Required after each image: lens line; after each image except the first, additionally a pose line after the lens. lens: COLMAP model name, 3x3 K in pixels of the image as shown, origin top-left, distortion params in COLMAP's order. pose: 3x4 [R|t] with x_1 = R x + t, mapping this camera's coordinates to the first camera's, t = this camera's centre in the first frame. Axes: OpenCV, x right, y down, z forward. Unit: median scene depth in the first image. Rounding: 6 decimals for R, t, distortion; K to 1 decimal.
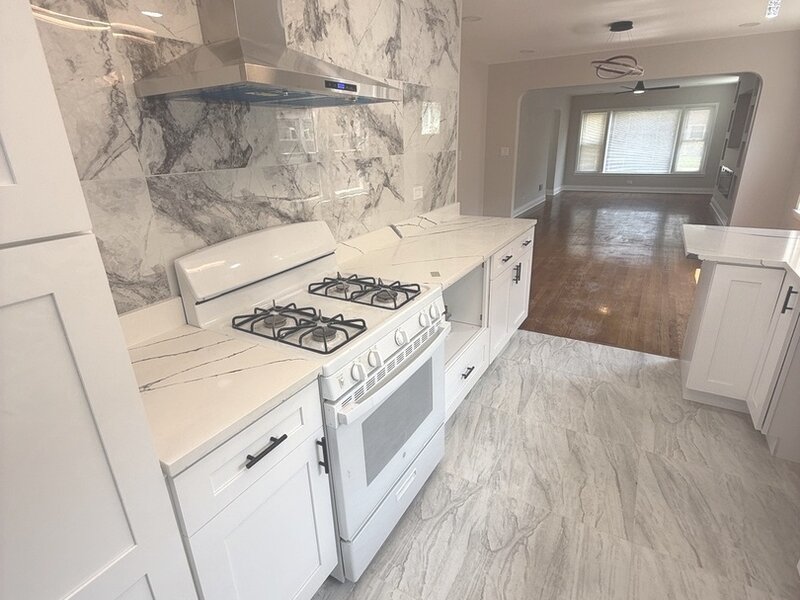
lens RADIAL K [[425.6, 0, 400.0], [0, 425.6, 300.0], [0, 0, 1]] dist [-0.000721, 0.001428]
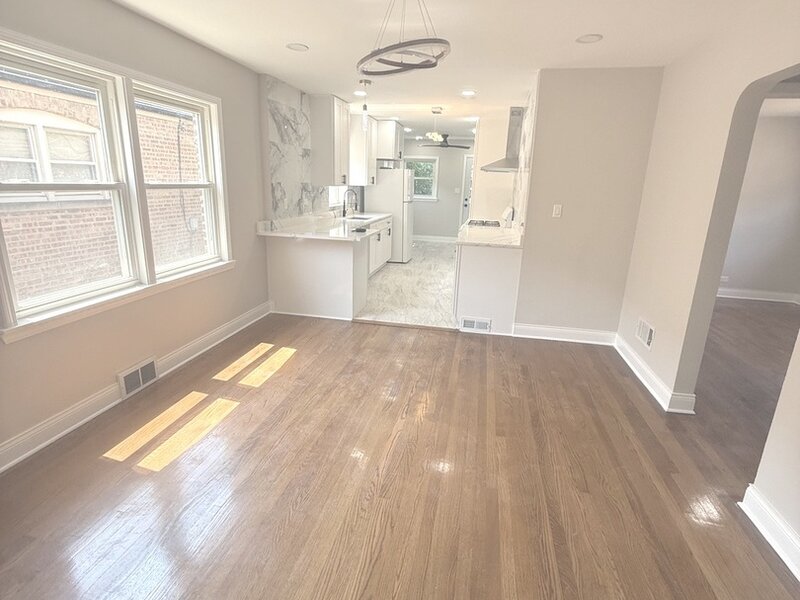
lens RADIAL K [[425.6, 0, 400.0], [0, 425.6, 300.0], [0, 0, 1]] dist [-0.000721, 0.001428]
pose [[-0.944473, 0.086640, -0.316961, 1.211341], [-0.121457, 0.804247, 0.581752, -1.041657], [0.305318, 0.587946, -0.749066, 2.689673]]
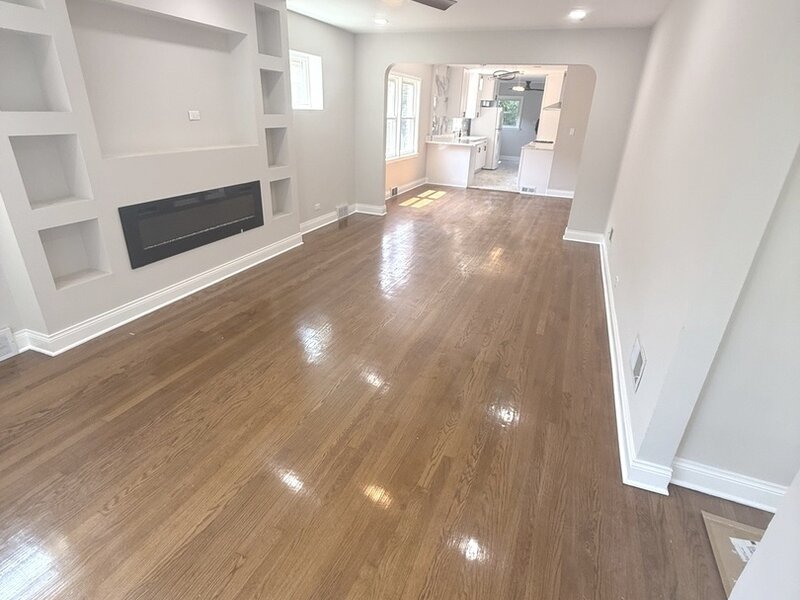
lens RADIAL K [[425.6, 0, 400.0], [0, 425.6, 300.0], [0, 0, 1]] dist [-0.000721, 0.001428]
pose [[-0.989084, 0.052973, -0.137502, 2.012164], [-0.060371, 0.705555, 0.706079, -1.823386], [0.134418, 0.706673, -0.694655, 4.607984]]
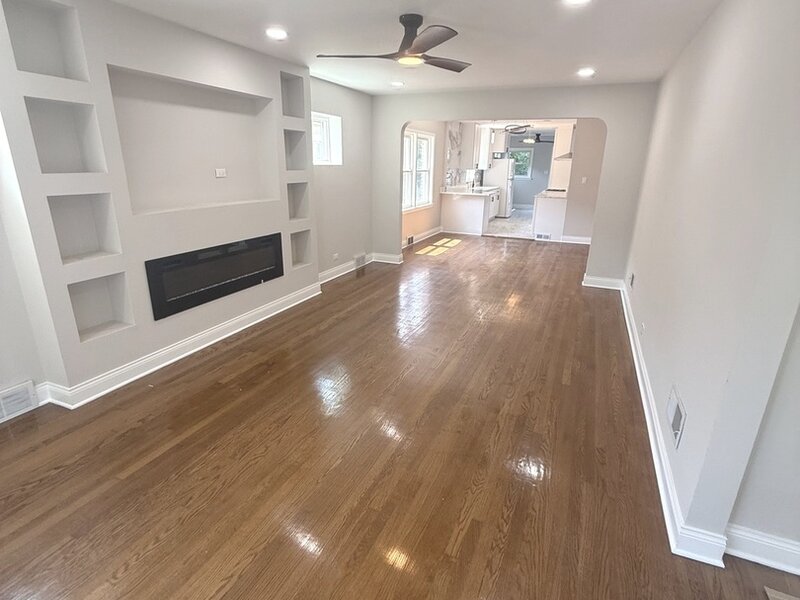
lens RADIAL K [[425.6, 0, 400.0], [0, 425.6, 300.0], [0, 0, 1]] dist [-0.000721, 0.001428]
pose [[-0.992889, 0.048430, -0.108744, 2.026457], [-0.030642, 0.778741, 0.626597, -1.818459], [0.115029, 0.625474, -0.771719, 4.587634]]
